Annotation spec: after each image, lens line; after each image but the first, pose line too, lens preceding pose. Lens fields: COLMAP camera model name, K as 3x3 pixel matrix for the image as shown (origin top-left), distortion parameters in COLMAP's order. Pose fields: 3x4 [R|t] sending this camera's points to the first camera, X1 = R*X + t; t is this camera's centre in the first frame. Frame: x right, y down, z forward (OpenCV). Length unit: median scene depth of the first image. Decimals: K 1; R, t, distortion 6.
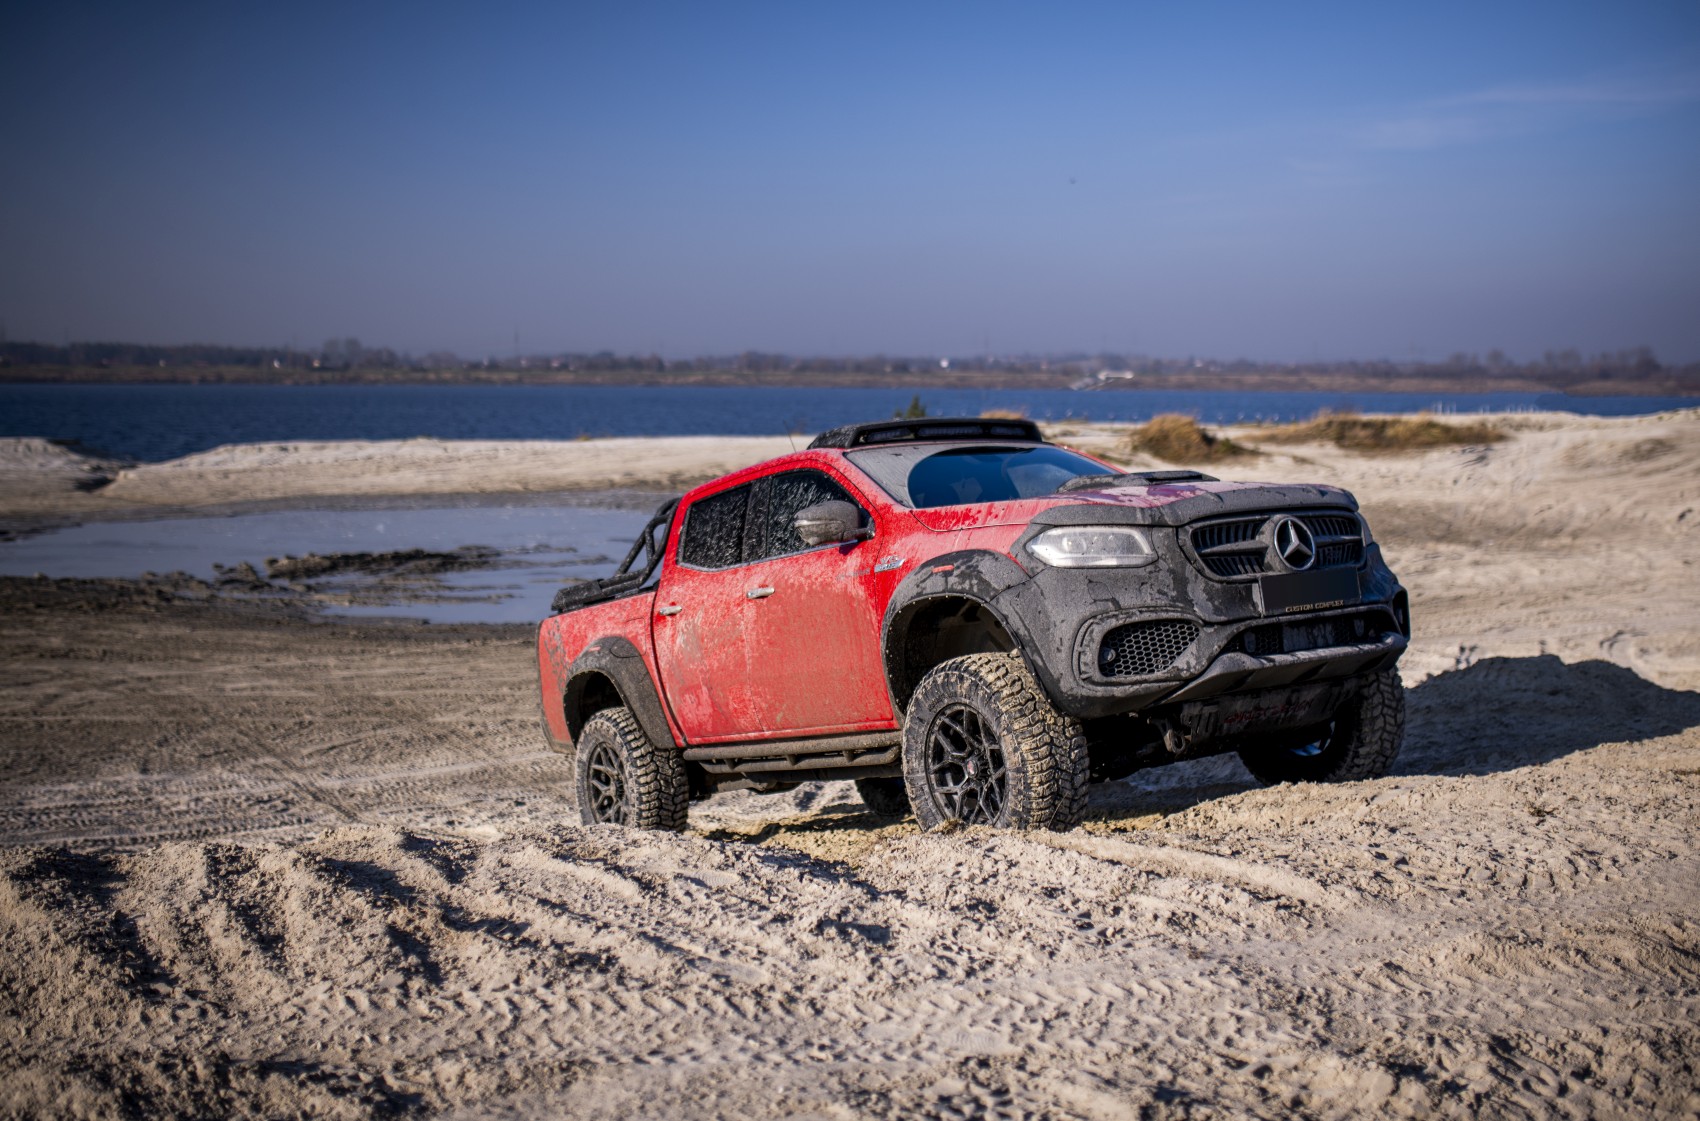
lens RADIAL K [[1572.7, 0, 883.7], [0, 1572.7, 569.7], [0, 0, 1]] dist [-0.053230, 0.062196]
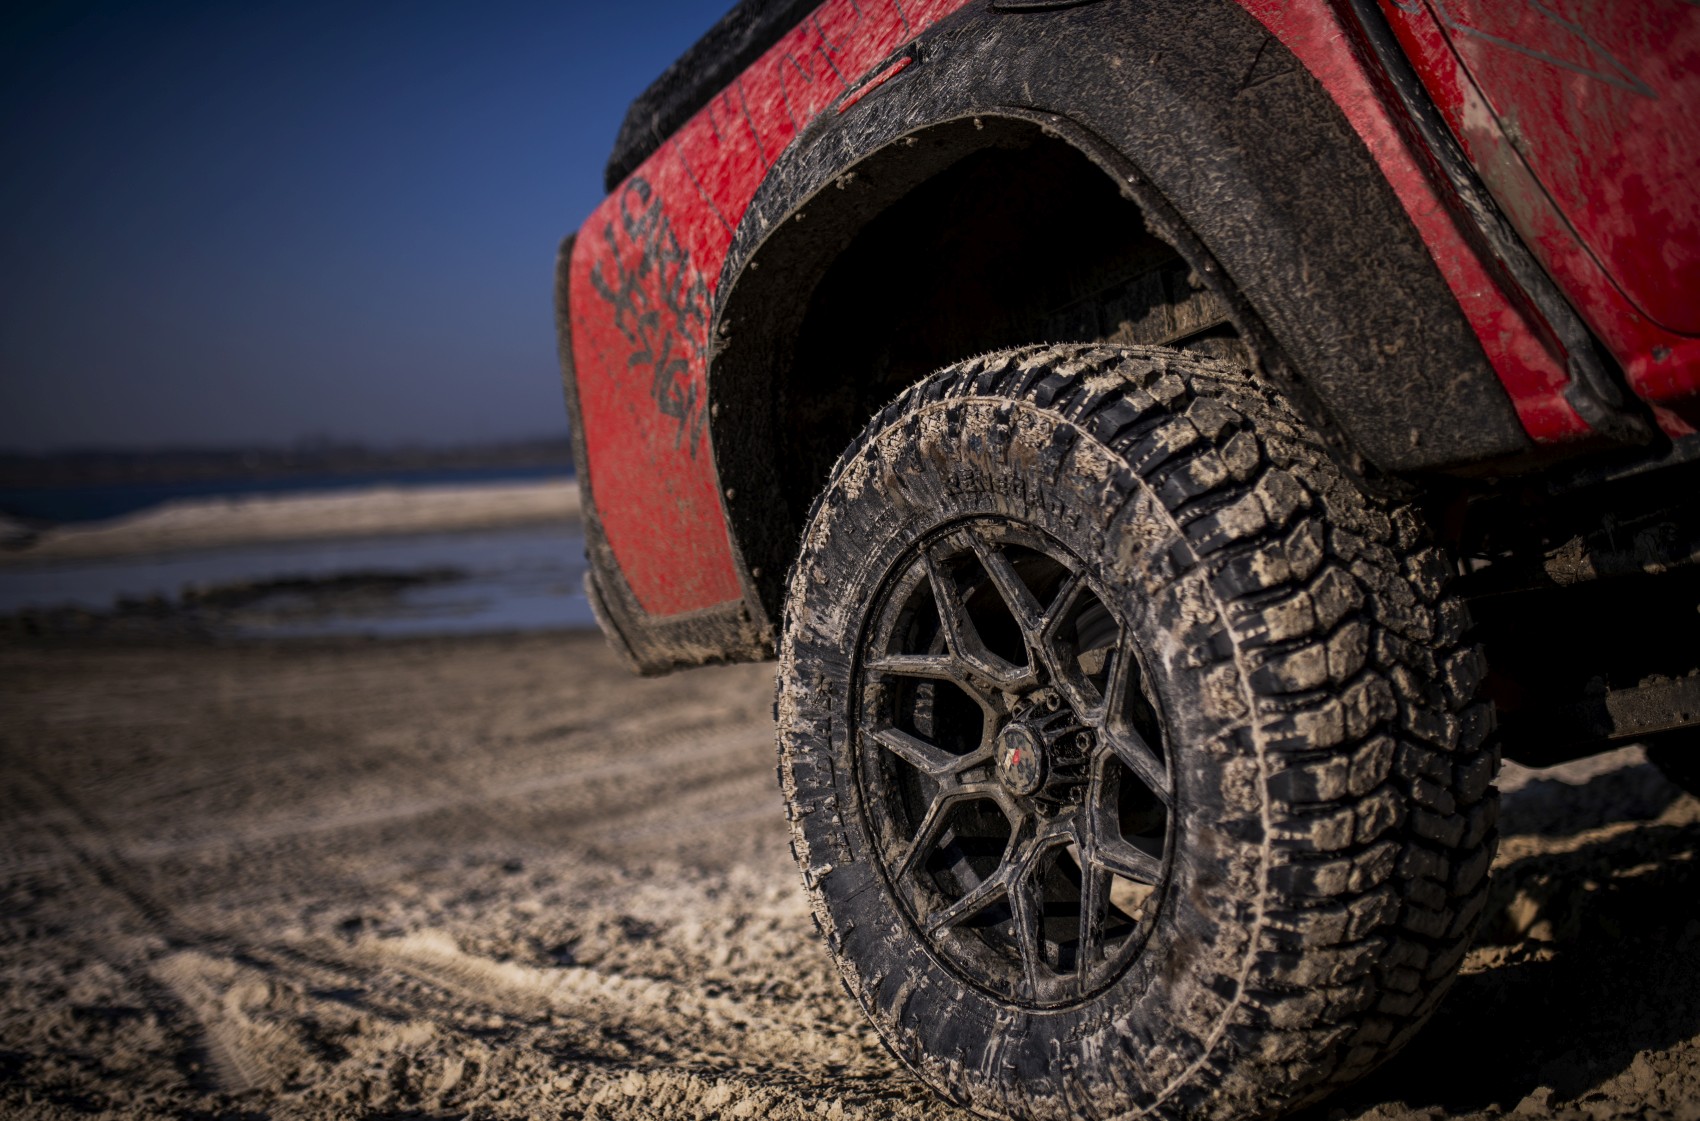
lens RADIAL K [[1572.7, 0, 883.7], [0, 1572.7, 569.7], [0, 0, 1]] dist [-0.053230, 0.062196]
pose [[0.998470, -0.052429, 0.017547, -0.242950], [0.052919, 0.998184, -0.028765, 0.153774], [-0.016007, 0.029650, 0.999432, 1.022235]]
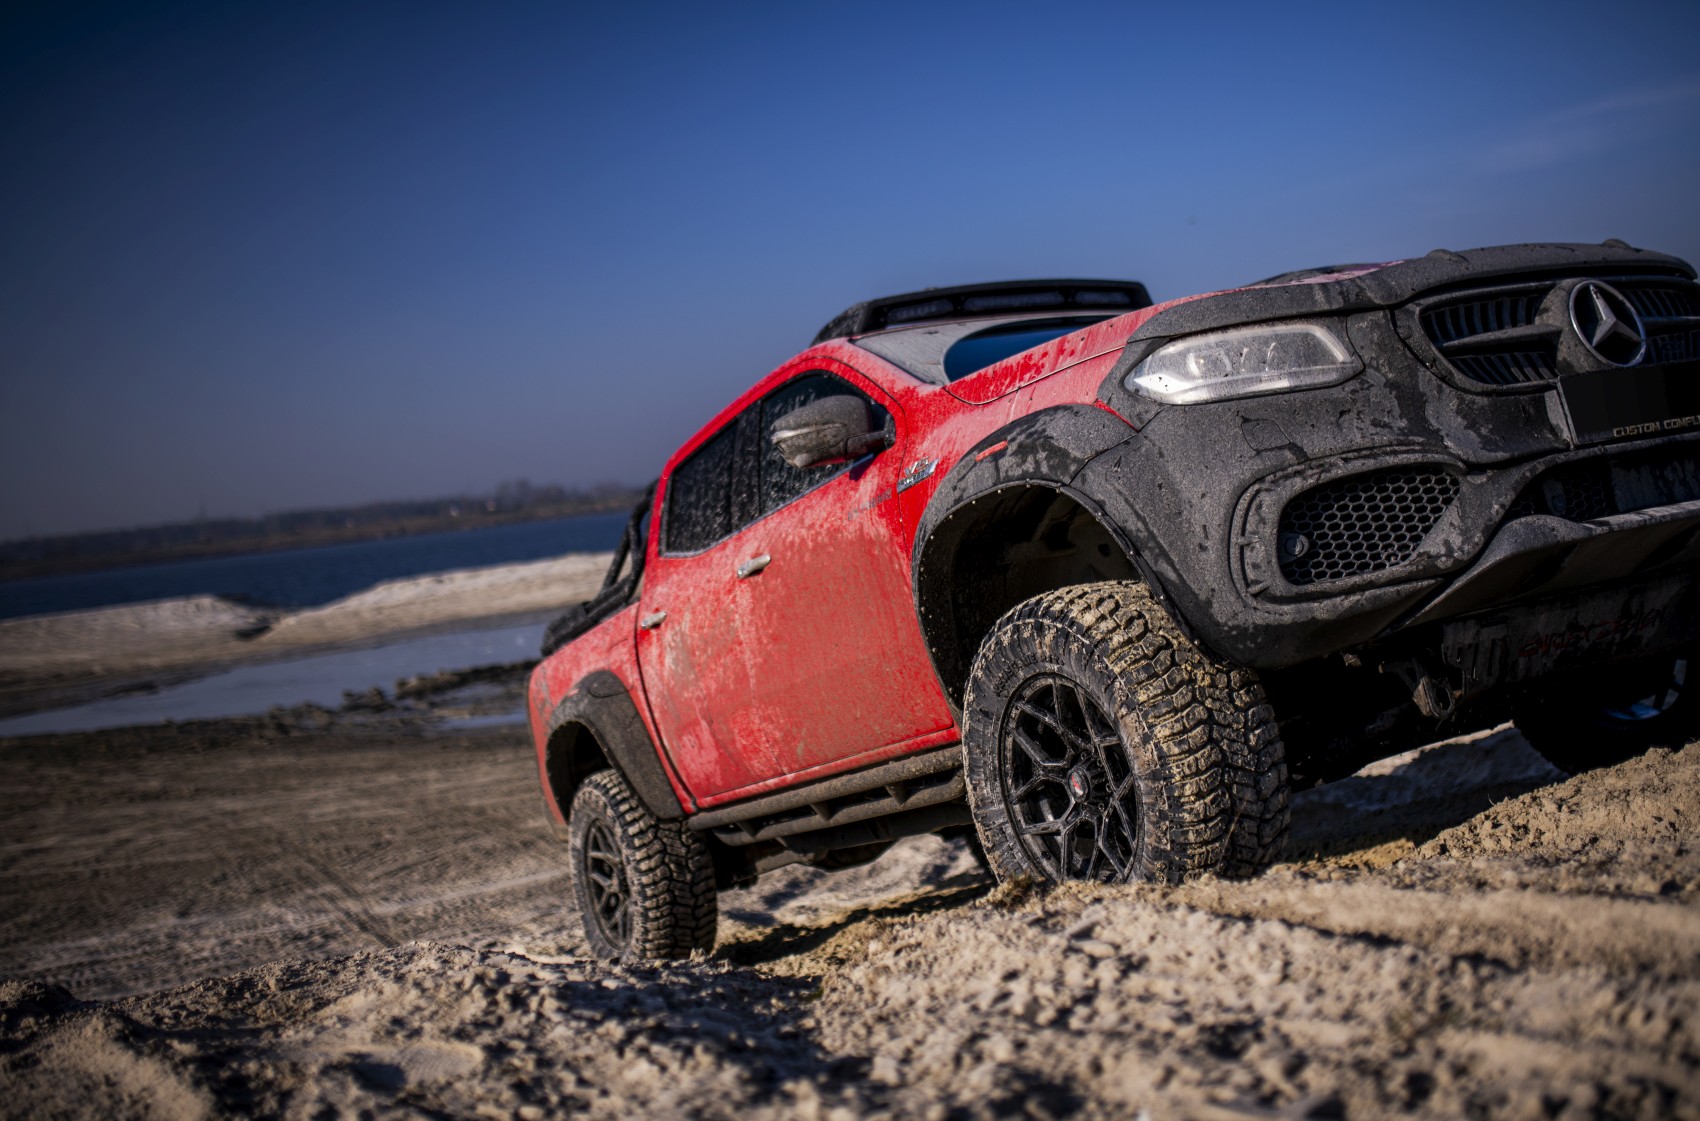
lens RADIAL K [[1572.7, 0, 883.7], [0, 1572.7, 569.7], [0, 0, 1]] dist [-0.053230, 0.062196]
pose [[0.988401, -0.114700, -0.099531, 0.046222], [0.109615, 0.992443, -0.055158, 0.064239], [0.105106, 0.043608, 0.993504, 0.373721]]
